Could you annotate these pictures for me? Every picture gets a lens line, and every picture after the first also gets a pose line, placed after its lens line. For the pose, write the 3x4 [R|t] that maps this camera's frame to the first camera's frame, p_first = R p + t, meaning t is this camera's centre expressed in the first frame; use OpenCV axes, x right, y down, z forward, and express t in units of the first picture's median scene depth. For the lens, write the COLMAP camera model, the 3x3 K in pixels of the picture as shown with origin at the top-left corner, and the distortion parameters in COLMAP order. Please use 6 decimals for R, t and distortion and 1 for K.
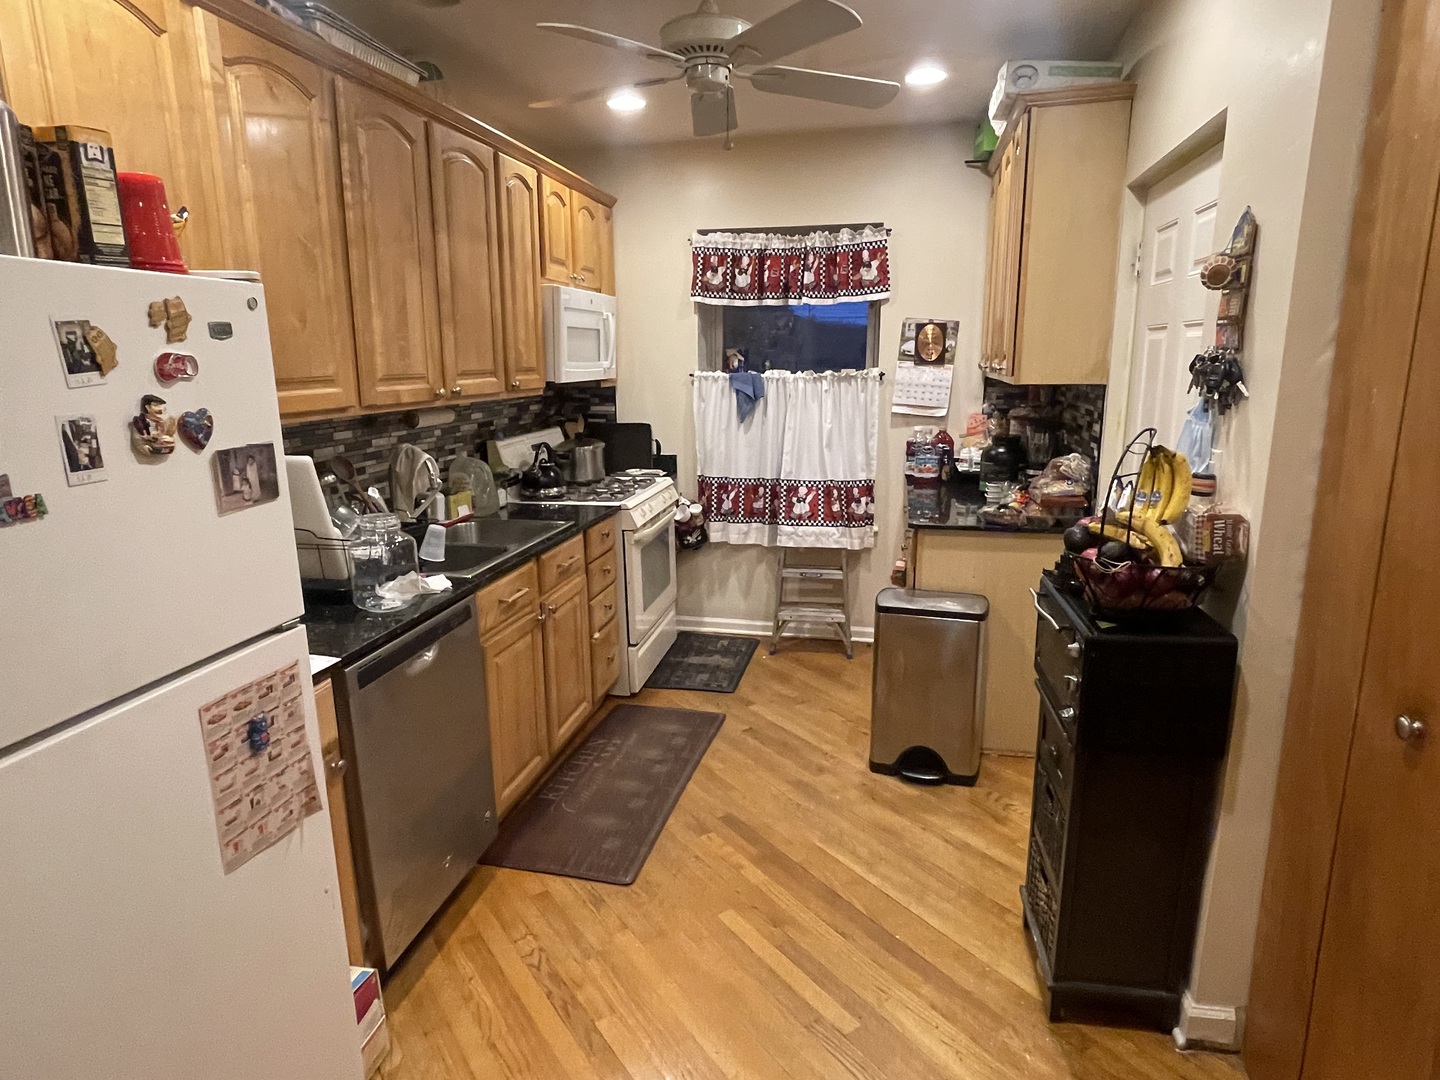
lens RADIAL K [[811.2, 0, 710.5], [0, 811.2, 534.6], [0, 0, 1]] dist [0.047646, -0.055988]
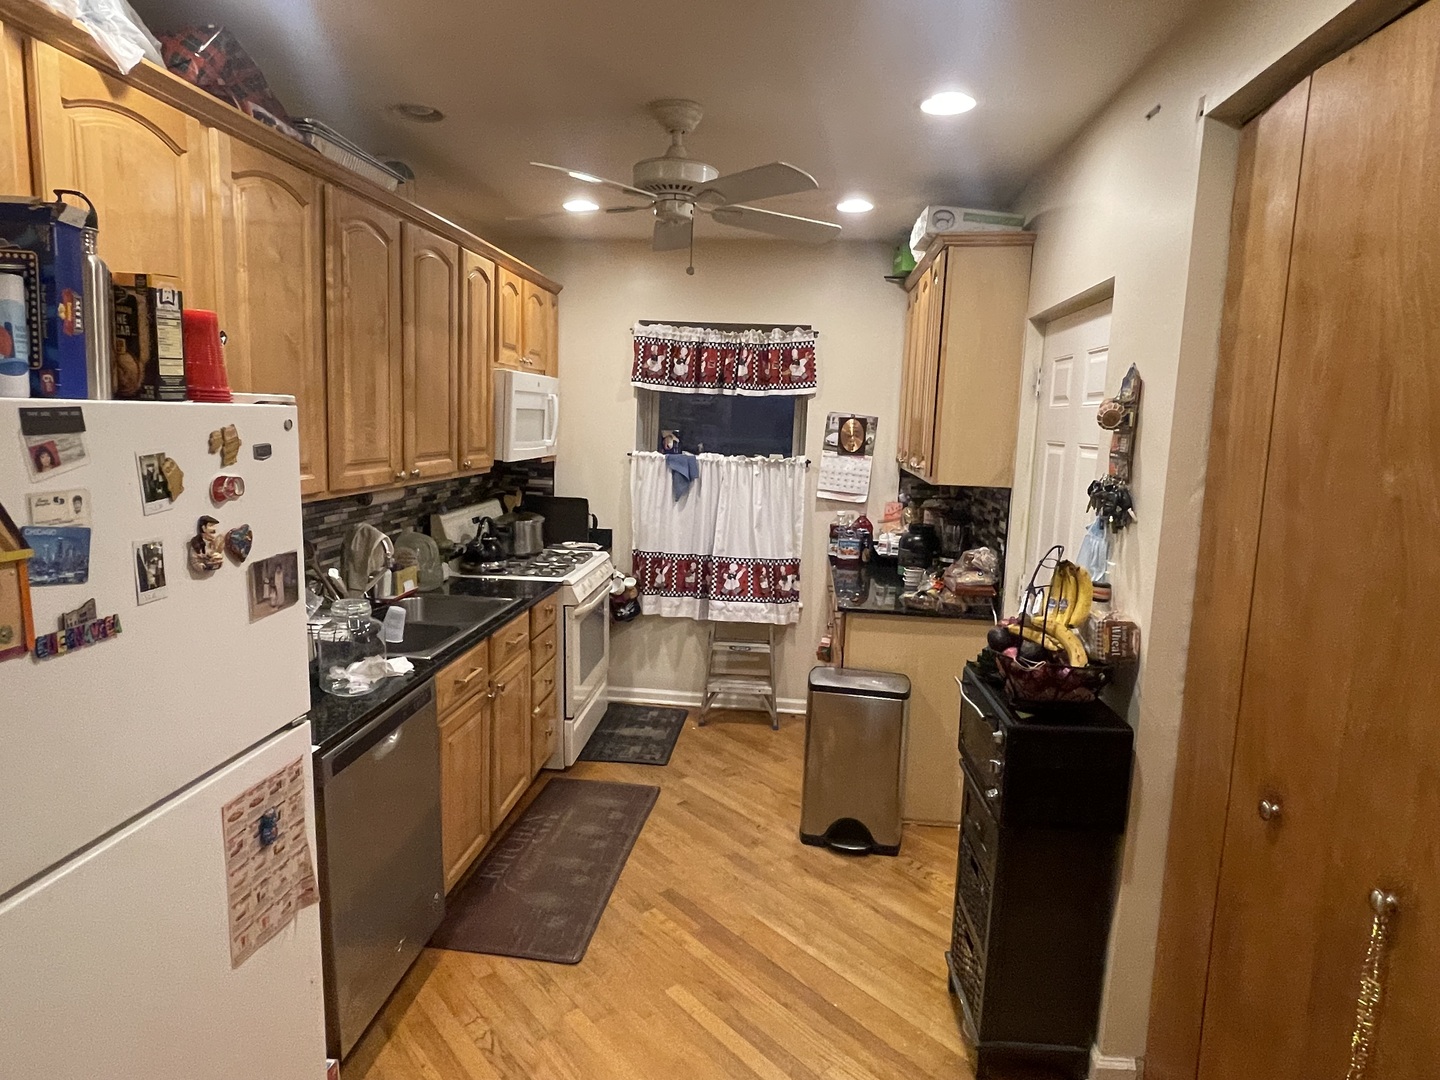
lens RADIAL K [[811.2, 0, 710.5], [0, 811.2, 534.6], [0, 0, 1]] dist [0.047646, -0.055988]
pose [[0.992803, 0.027174, 0.116637, -0.064248], [-0.019047, 0.997349, -0.070228, -0.036238], [-0.118237, 0.067500, 0.990689, -0.068165]]
